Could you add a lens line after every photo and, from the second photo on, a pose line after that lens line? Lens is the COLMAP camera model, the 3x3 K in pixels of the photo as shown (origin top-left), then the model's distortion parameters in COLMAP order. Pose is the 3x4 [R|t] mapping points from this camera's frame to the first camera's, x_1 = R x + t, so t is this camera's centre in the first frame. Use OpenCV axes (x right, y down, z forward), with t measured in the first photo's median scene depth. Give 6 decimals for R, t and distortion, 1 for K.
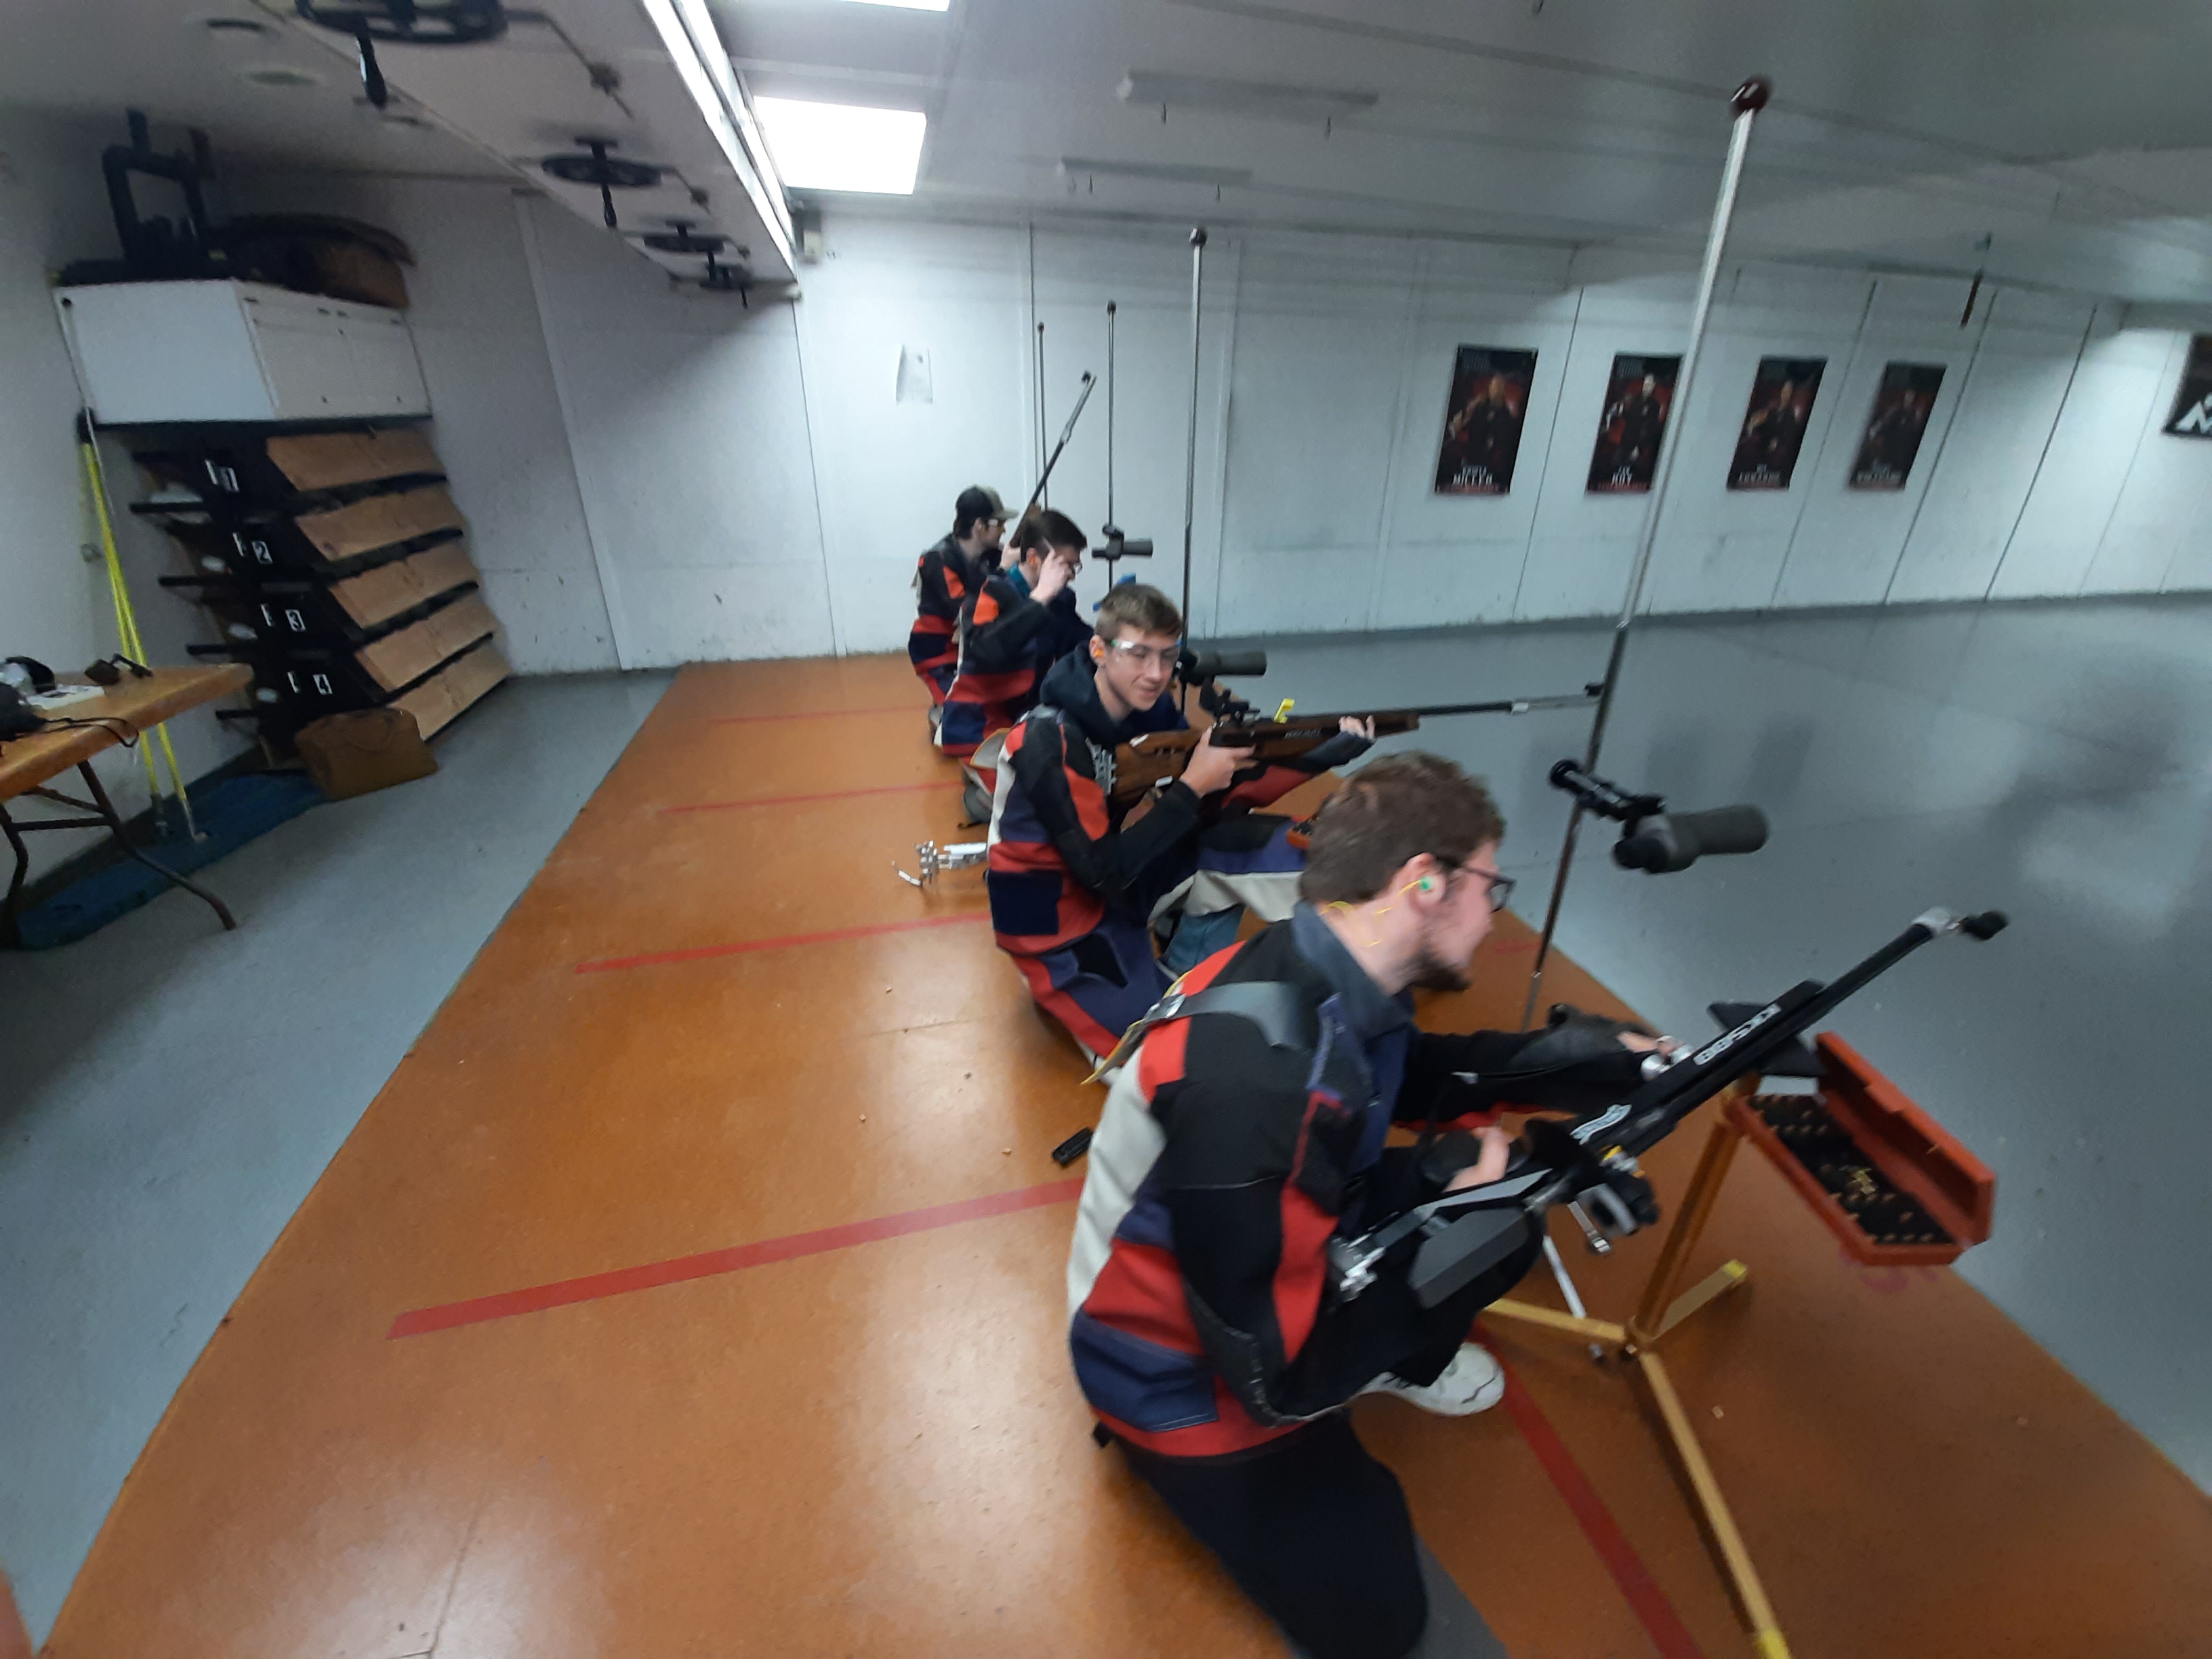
lens RADIAL K [[863.2, 0, 1120.0], [0, 863.2, 812.0], [0, 0, 1]] dist [0.007238, -0.010479]
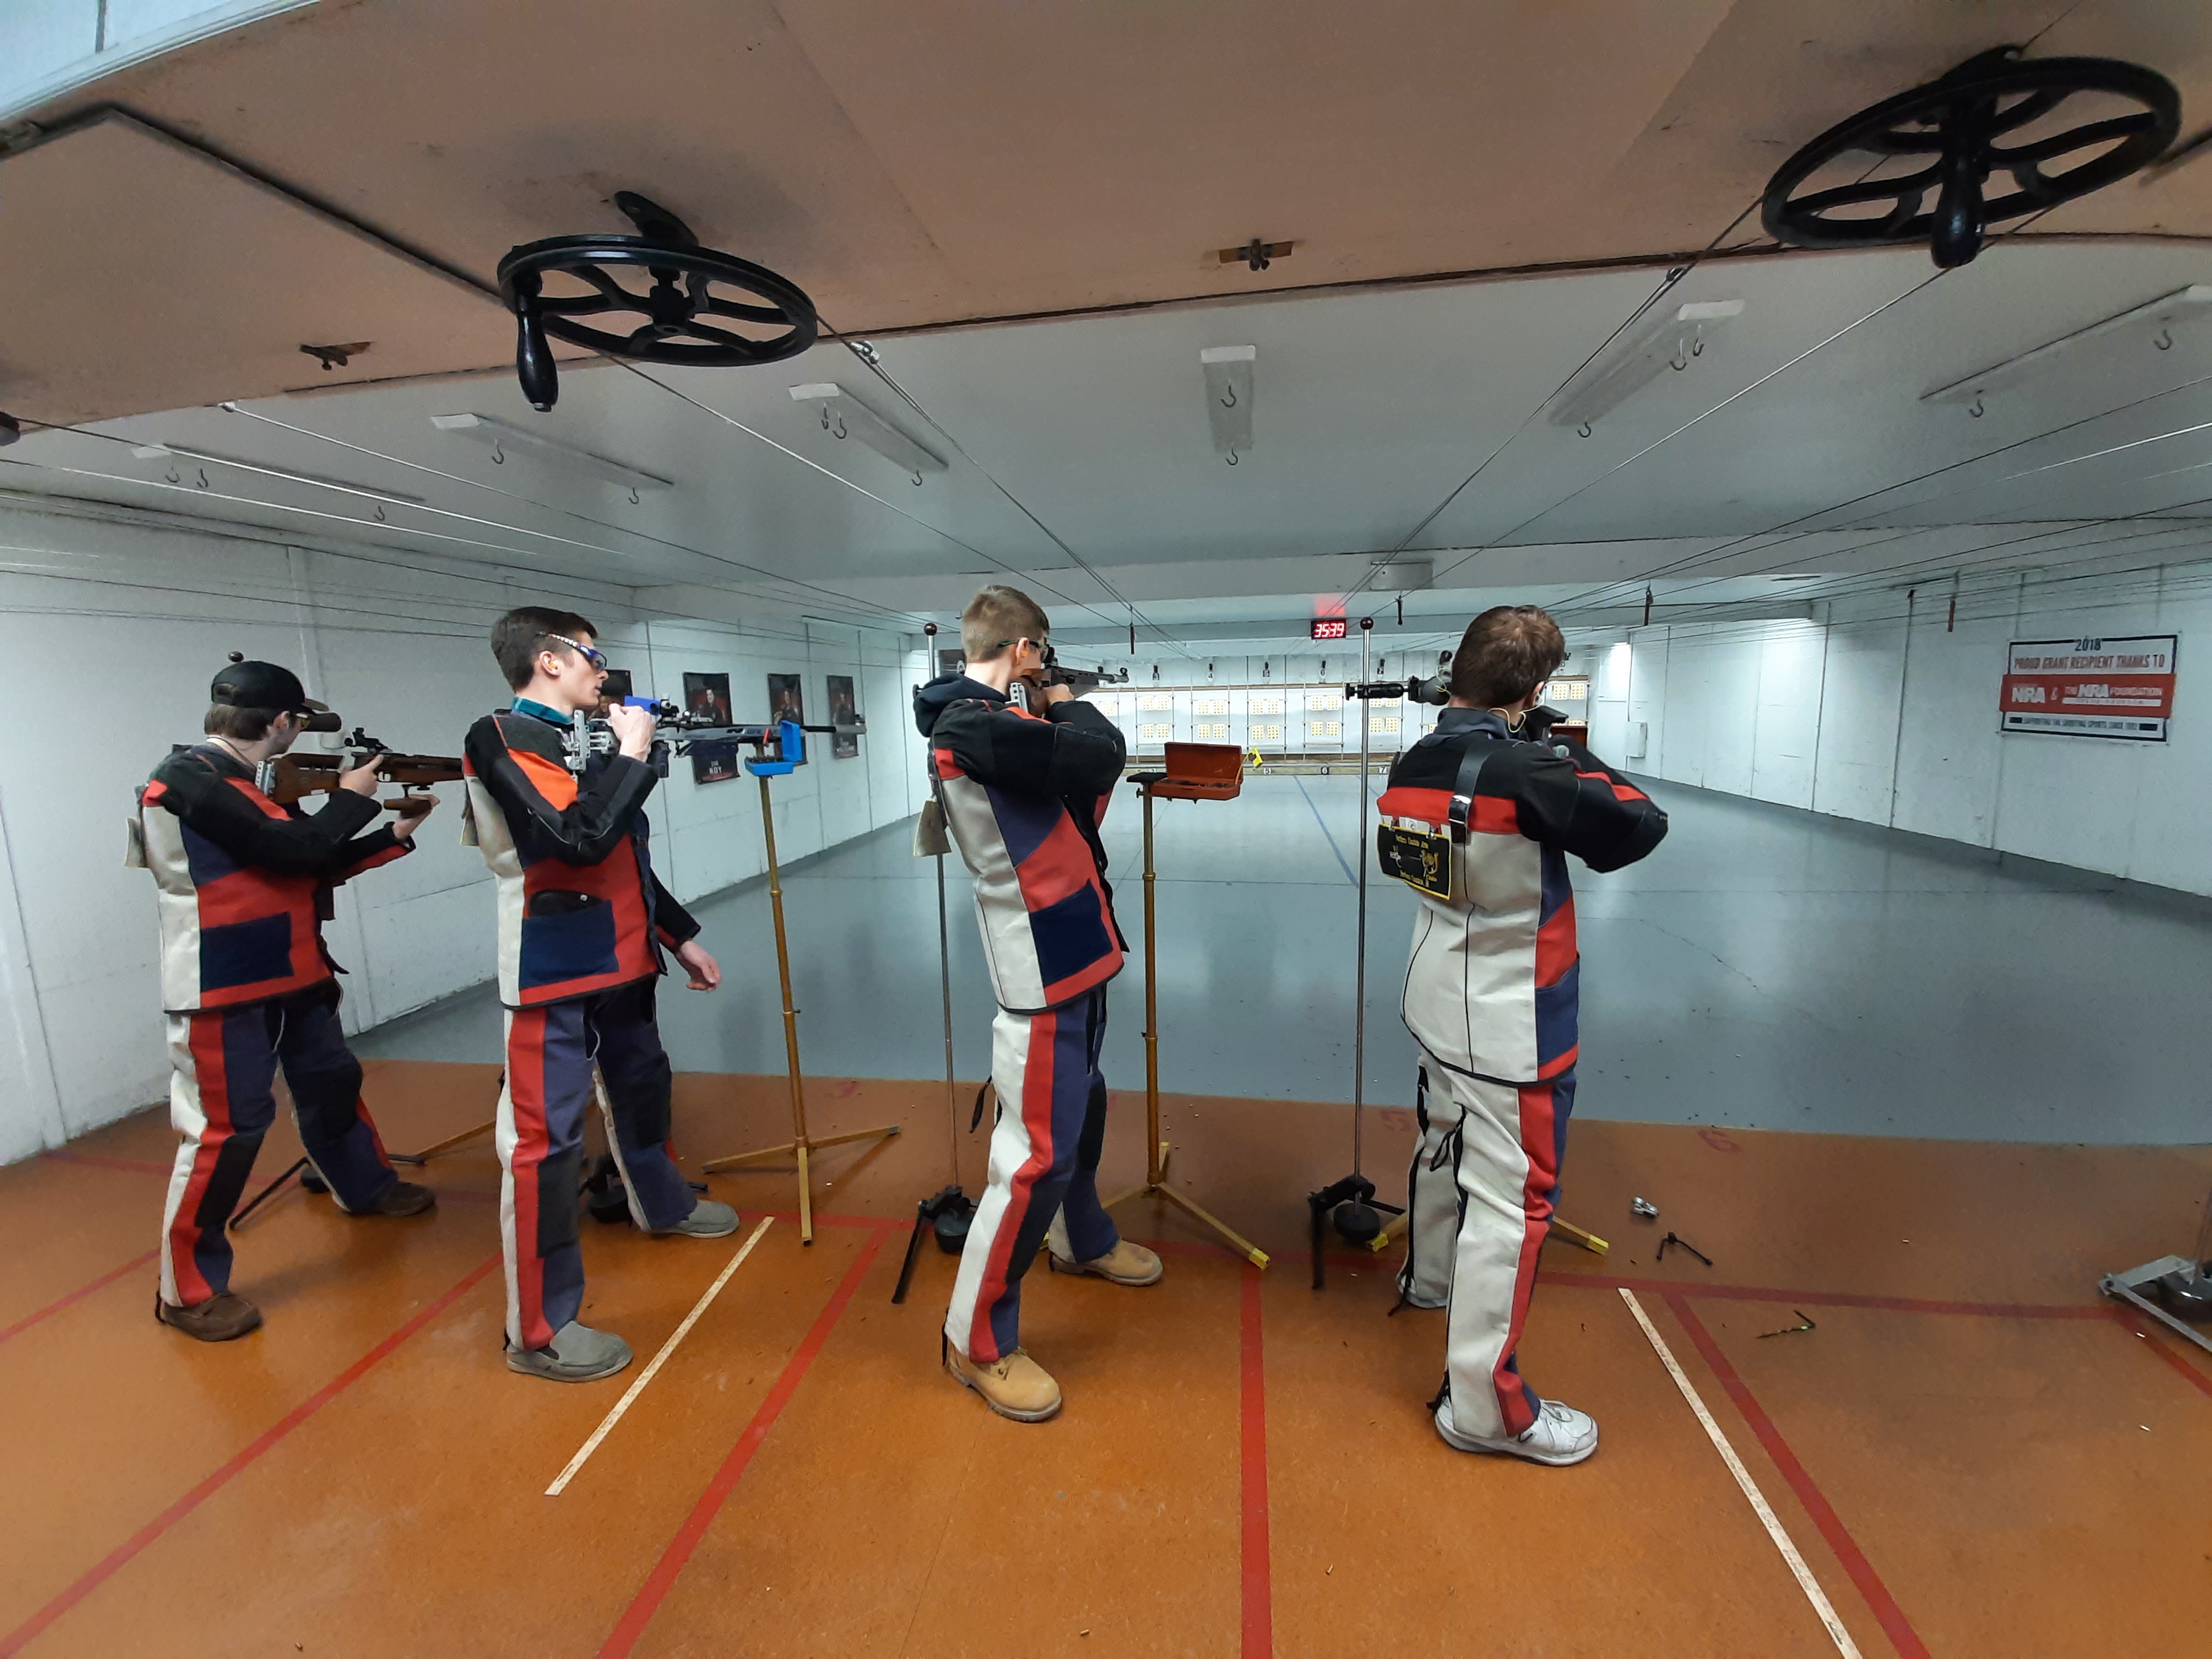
lens RADIAL K [[863.2, 0, 1109.7], [0, 863.2, 810.8], [0, 0, 1]] dist [0.007238, -0.010479]
pose [[0.384160, -0.147857, 0.911350, -0.501877], [0.418464, 0.907766, -0.029119, -0.149515], [-0.822988, 0.392554, 0.410600, 0.208906]]
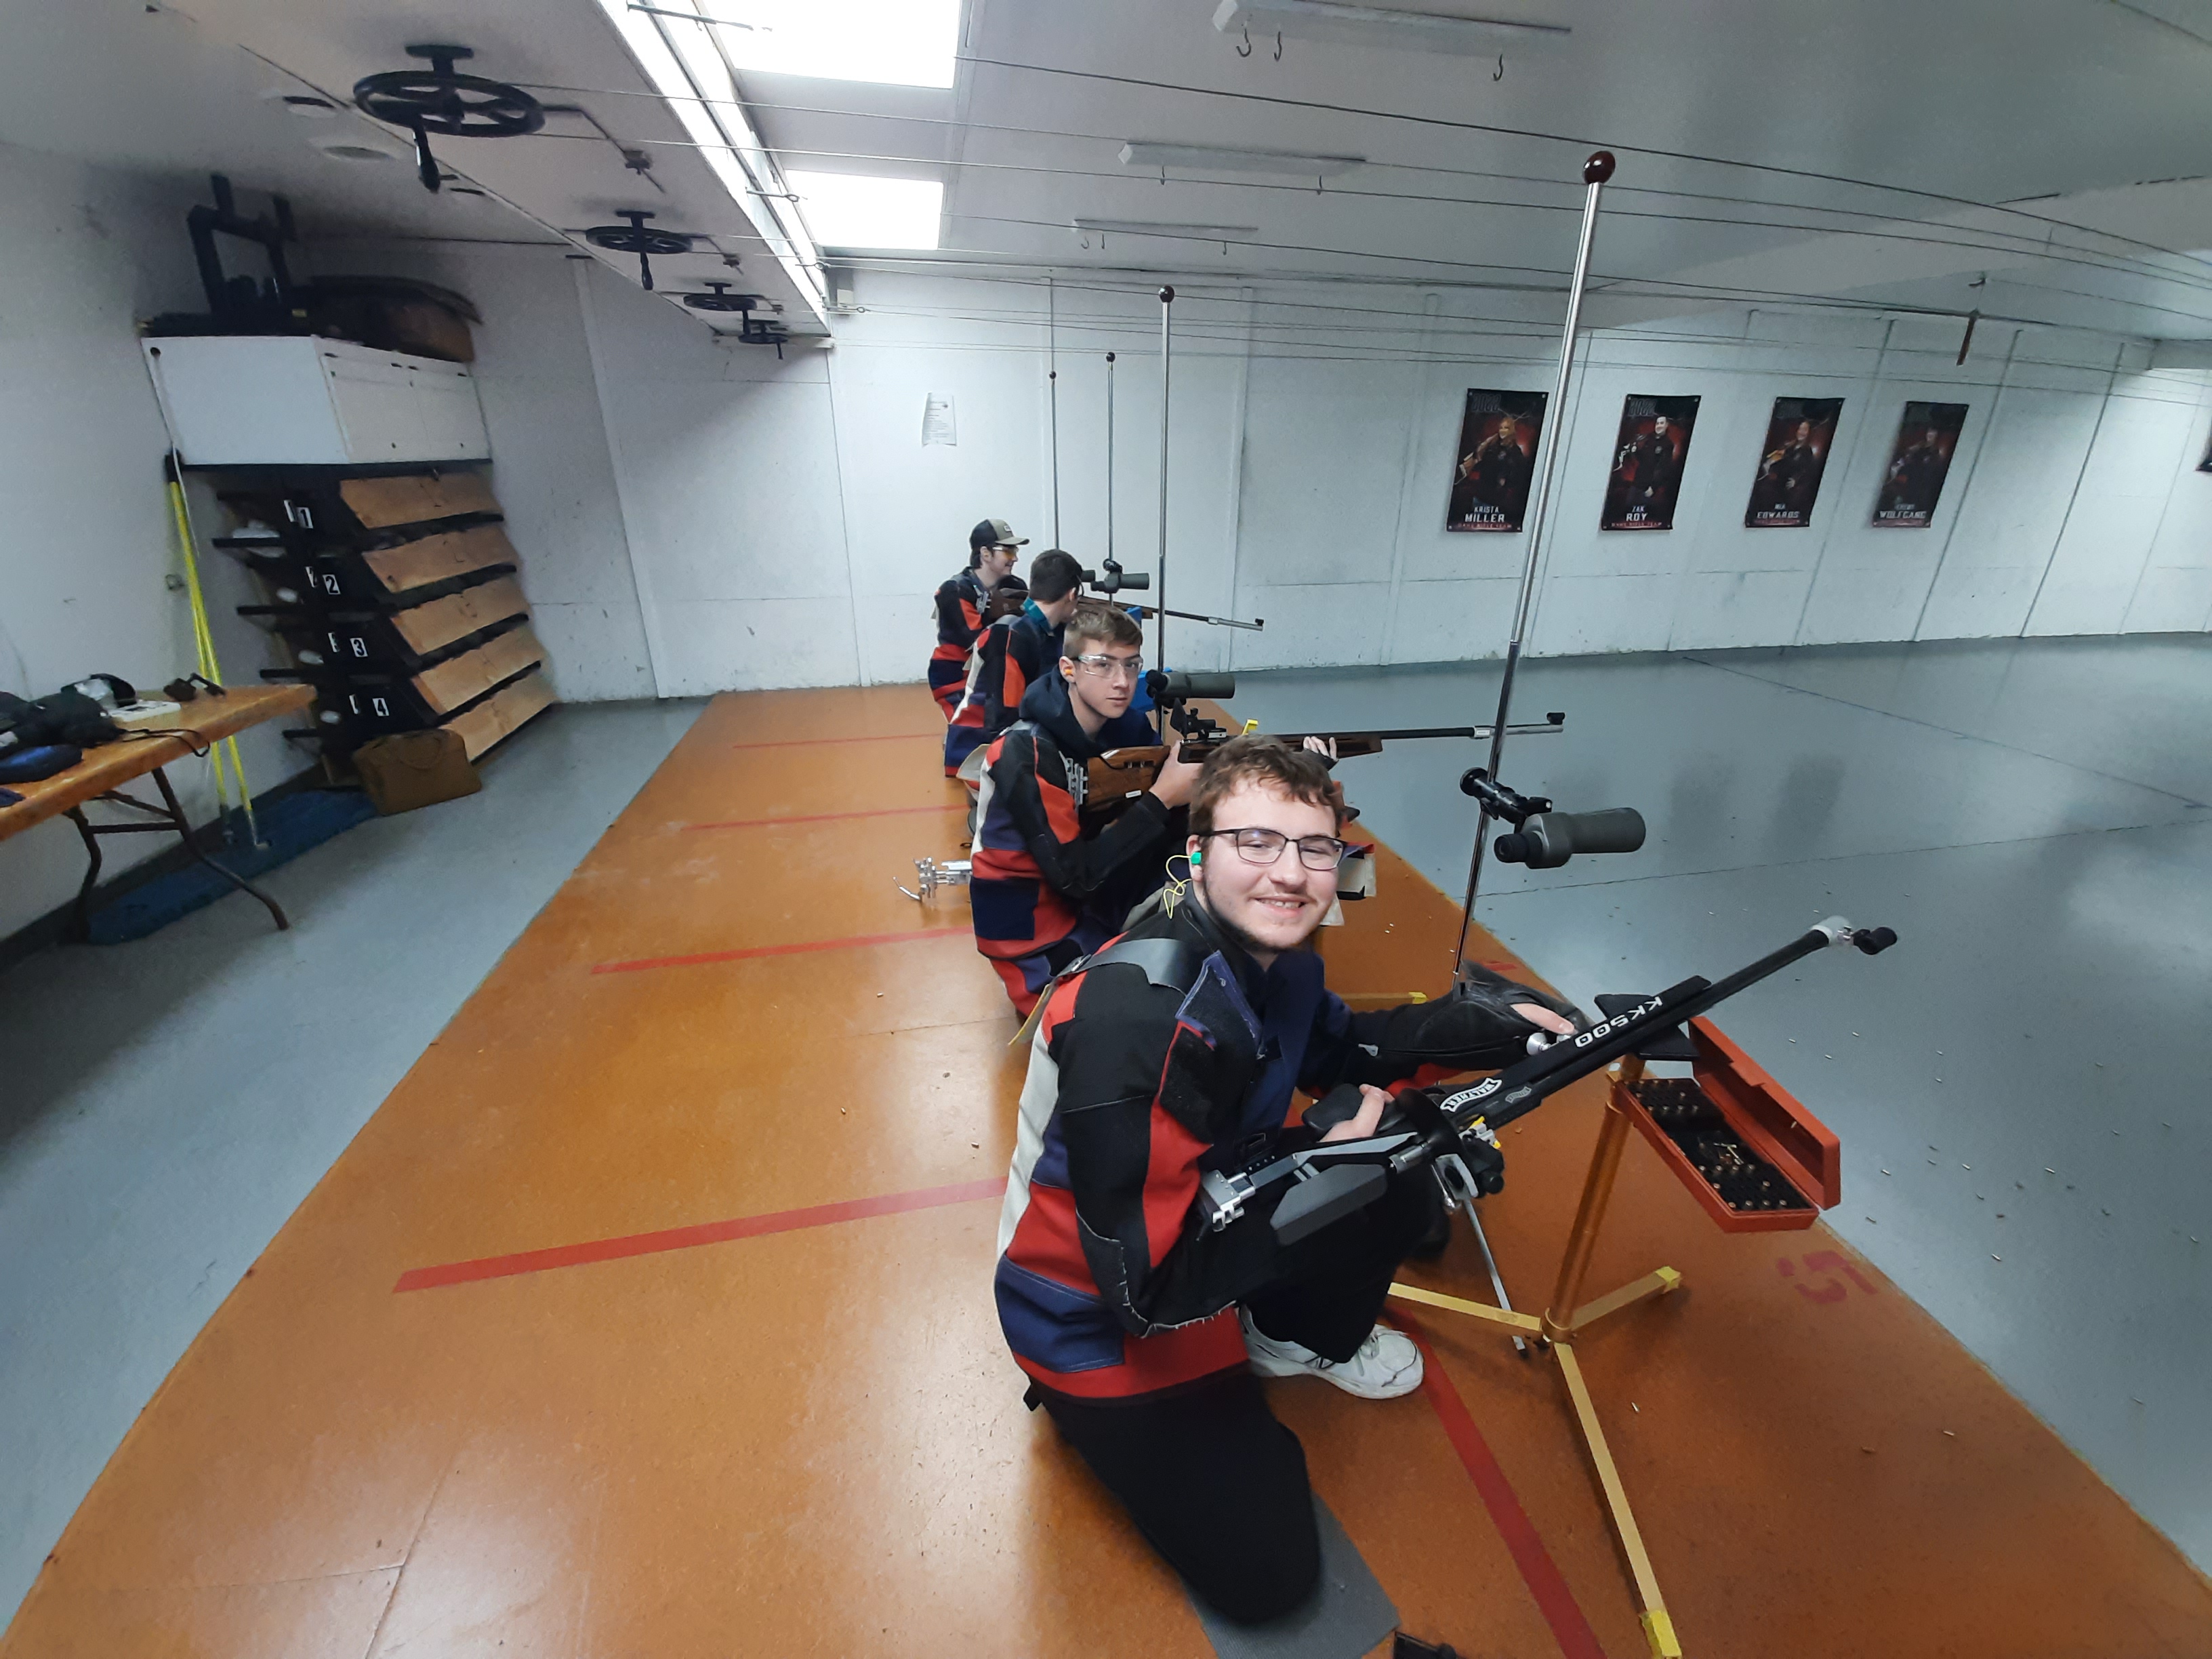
lens RADIAL K [[863.2, 0, 1119.2], [0, 863.2, 813.7], [0, 0, 1]] dist [0.007238, -0.010479]
pose [[0.999054, 0.012231, -0.041743, 0.044580], [-0.013913, 0.999093, -0.040249, 0.017176], [0.041213, 0.040791, 0.998317, -0.030999]]
